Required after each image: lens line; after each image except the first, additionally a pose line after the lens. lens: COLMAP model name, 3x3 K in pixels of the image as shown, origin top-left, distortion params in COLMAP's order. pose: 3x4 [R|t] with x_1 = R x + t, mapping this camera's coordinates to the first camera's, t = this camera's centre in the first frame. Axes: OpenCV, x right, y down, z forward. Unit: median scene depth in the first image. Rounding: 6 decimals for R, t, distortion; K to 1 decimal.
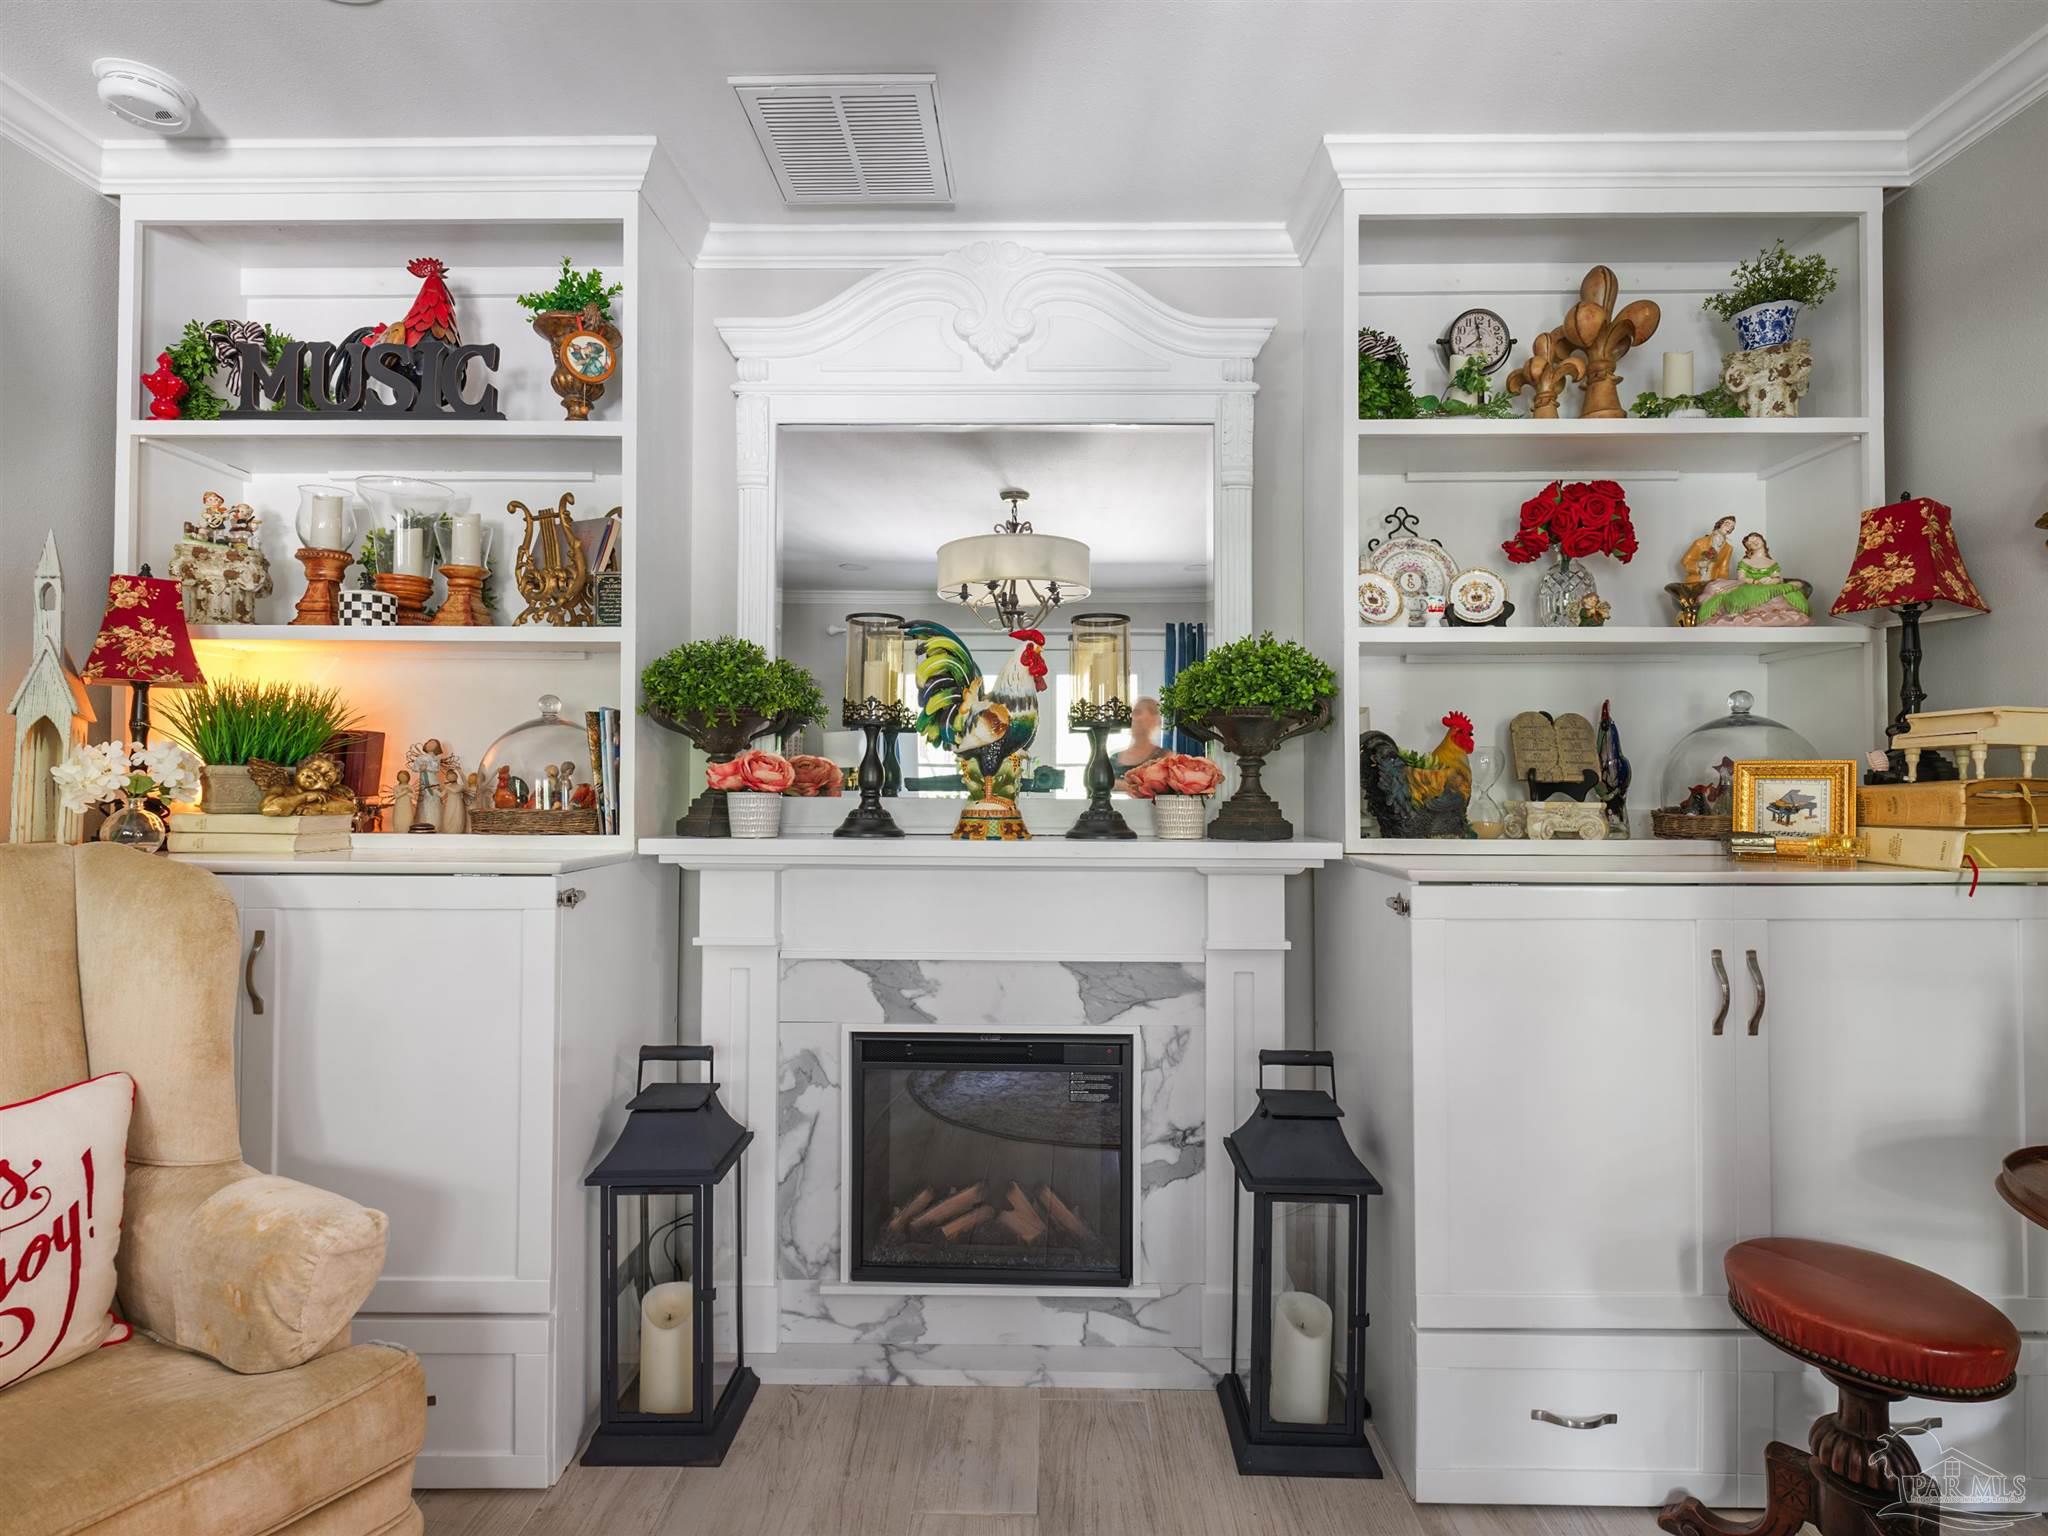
lens RADIAL K [[1012.1, 0, 1024.4], [0, 1012.1, 758.4], [0, 0, 1]] dist [0.000230, -0.000114]
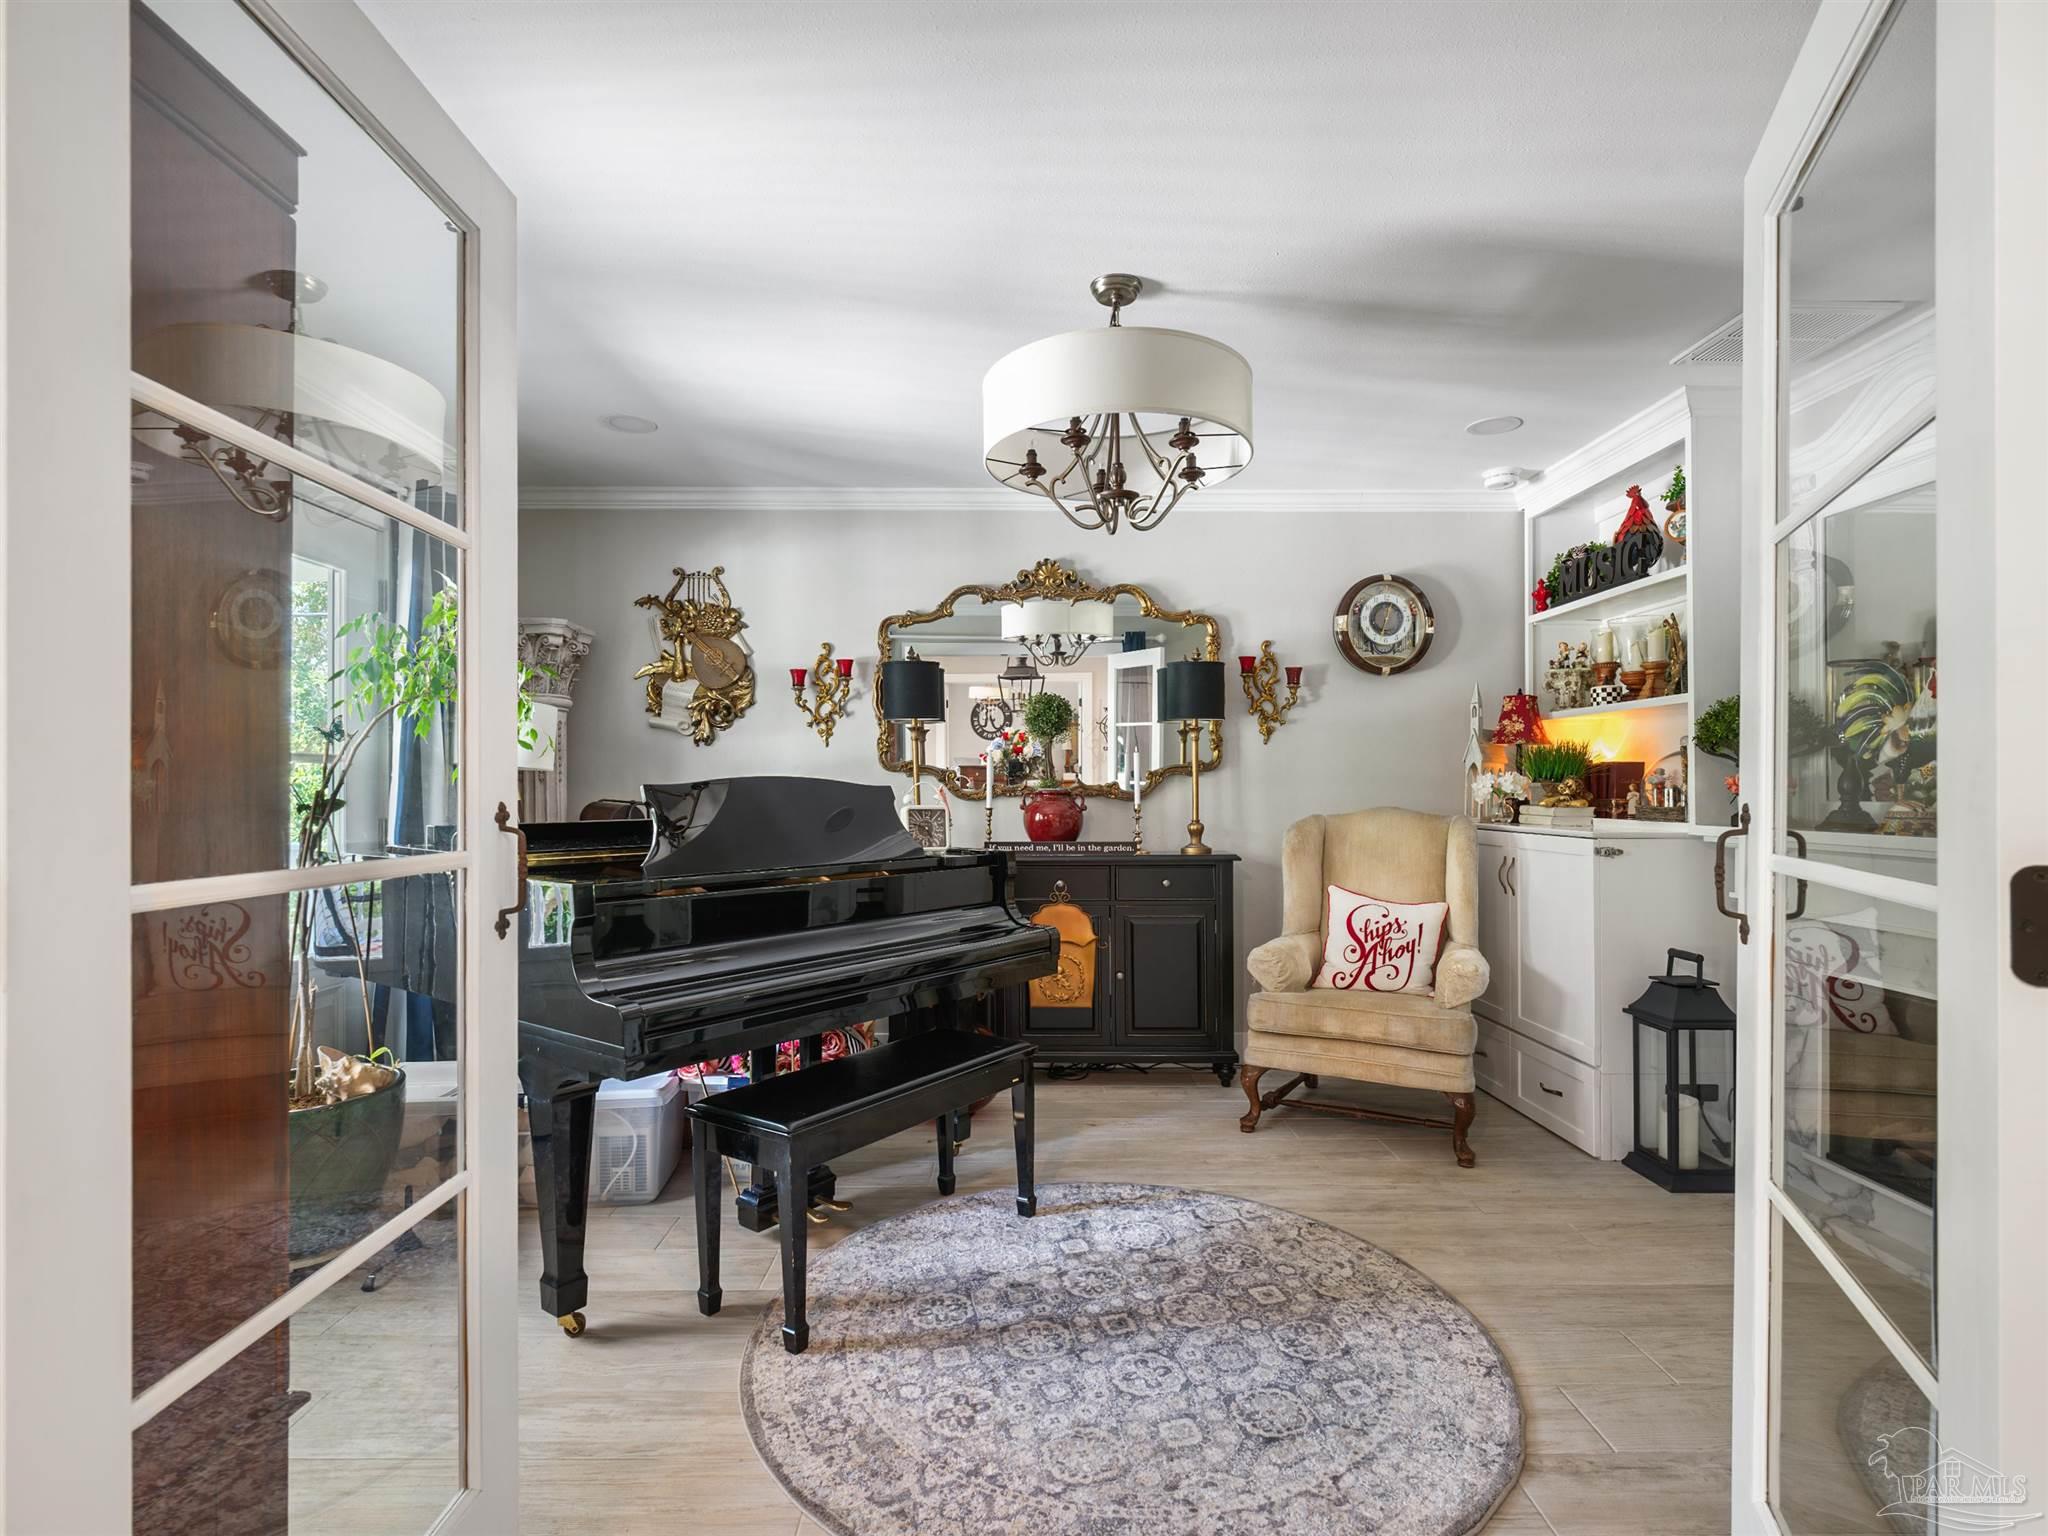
lens RADIAL K [[1012.1, 0, 1024.4], [0, 1012.1, 758.4], [0, 0, 1]] dist [0.000230, -0.000114]
pose [[0.038754, -0.035630, -0.998613, 1.158571], [0.016268, 0.999254, -0.035022, 0.012169], [0.999116, -0.014889, 0.039304, -0.116266]]
